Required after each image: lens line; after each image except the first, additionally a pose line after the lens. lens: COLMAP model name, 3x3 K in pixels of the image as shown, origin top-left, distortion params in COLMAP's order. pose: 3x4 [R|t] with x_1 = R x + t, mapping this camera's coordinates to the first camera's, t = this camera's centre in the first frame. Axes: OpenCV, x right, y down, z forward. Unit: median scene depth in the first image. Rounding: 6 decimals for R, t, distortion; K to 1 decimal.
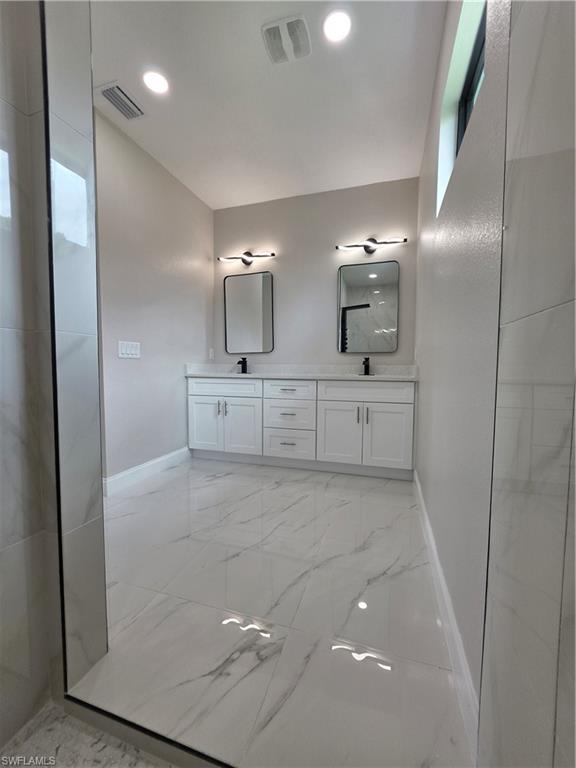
lens RADIAL K [[308.7, 0, 286.8], [0, 308.7, 385.5], [0, 0, 1]] dist [-0.001047, 0.001246]
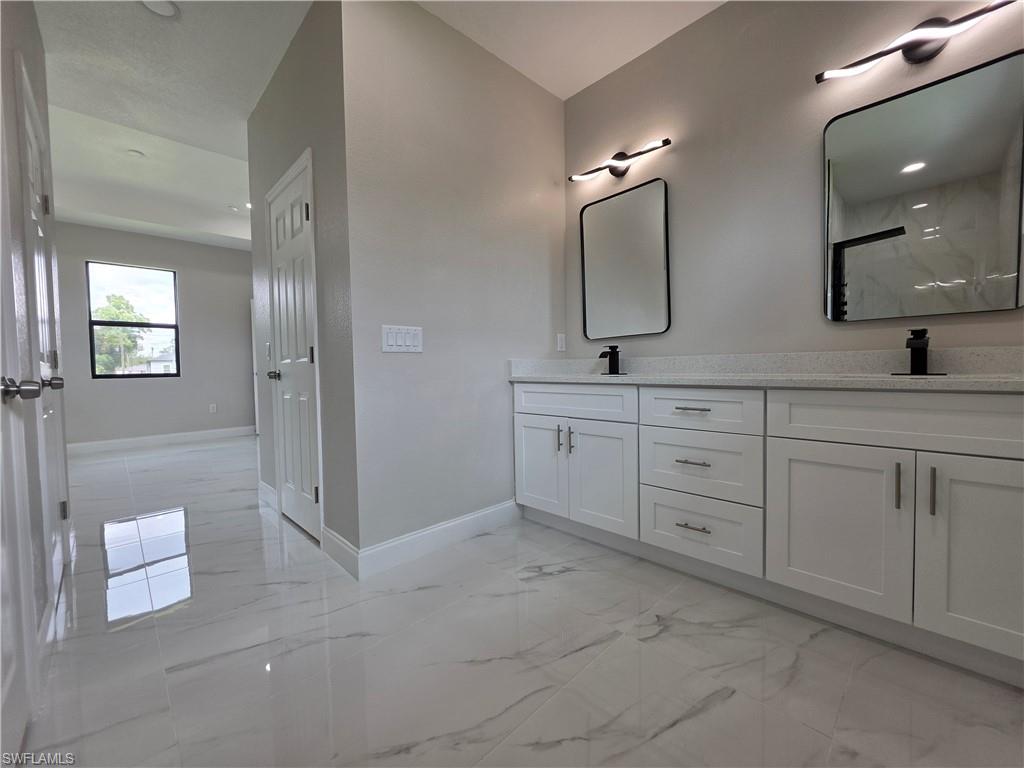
lens RADIAL K [[411.6, 0, 516.2], [0, 411.6, 381.7], [0, 0, 1]] dist [-0.001047, 0.001246]
pose [[0.887486, -0.006041, -0.460795, 0.048524], [-0.003725, 0.999787, -0.020282, -0.012336], [0.460819, 0.019717, 0.887275, 0.302774]]
